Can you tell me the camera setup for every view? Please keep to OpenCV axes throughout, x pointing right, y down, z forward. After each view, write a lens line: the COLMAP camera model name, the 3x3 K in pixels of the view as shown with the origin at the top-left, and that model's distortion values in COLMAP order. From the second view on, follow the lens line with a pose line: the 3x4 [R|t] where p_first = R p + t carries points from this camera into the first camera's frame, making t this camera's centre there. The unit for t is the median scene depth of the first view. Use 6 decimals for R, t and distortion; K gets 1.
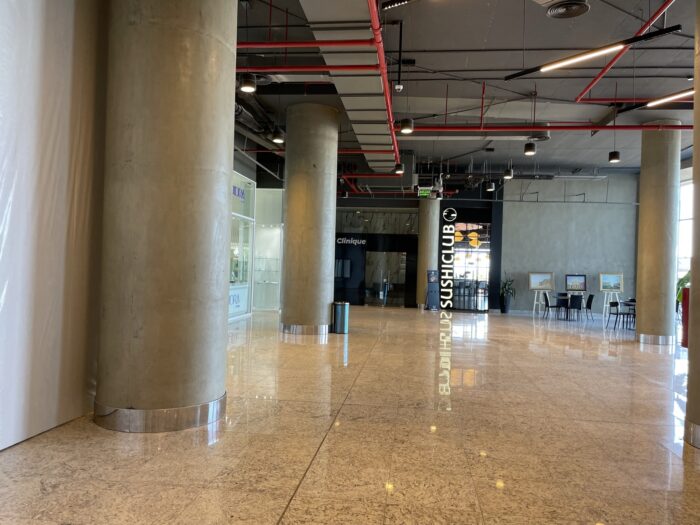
lens RADIAL K [[537.0, 0, 350.0], [0, 537.0, 262.5], [0, 0, 1]] dist [0.055388, -0.000988]
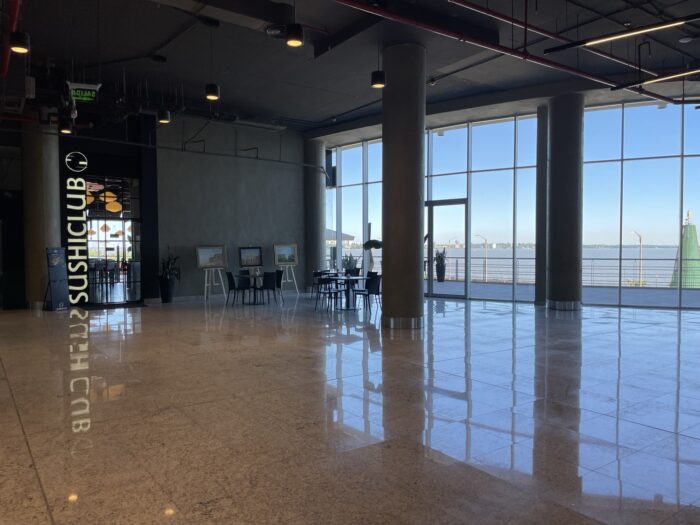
lens RADIAL K [[537.0, 0, 350.0], [0, 537.0, 262.5], [0, 0, 1]] dist [0.055388, -0.000988]
pose [[0.743120, -0.053333, 0.667029, -0.016897], [0.020983, 0.998186, 0.056435, 0.003080], [-0.668829, -0.027942, 0.742891, 0.282315]]
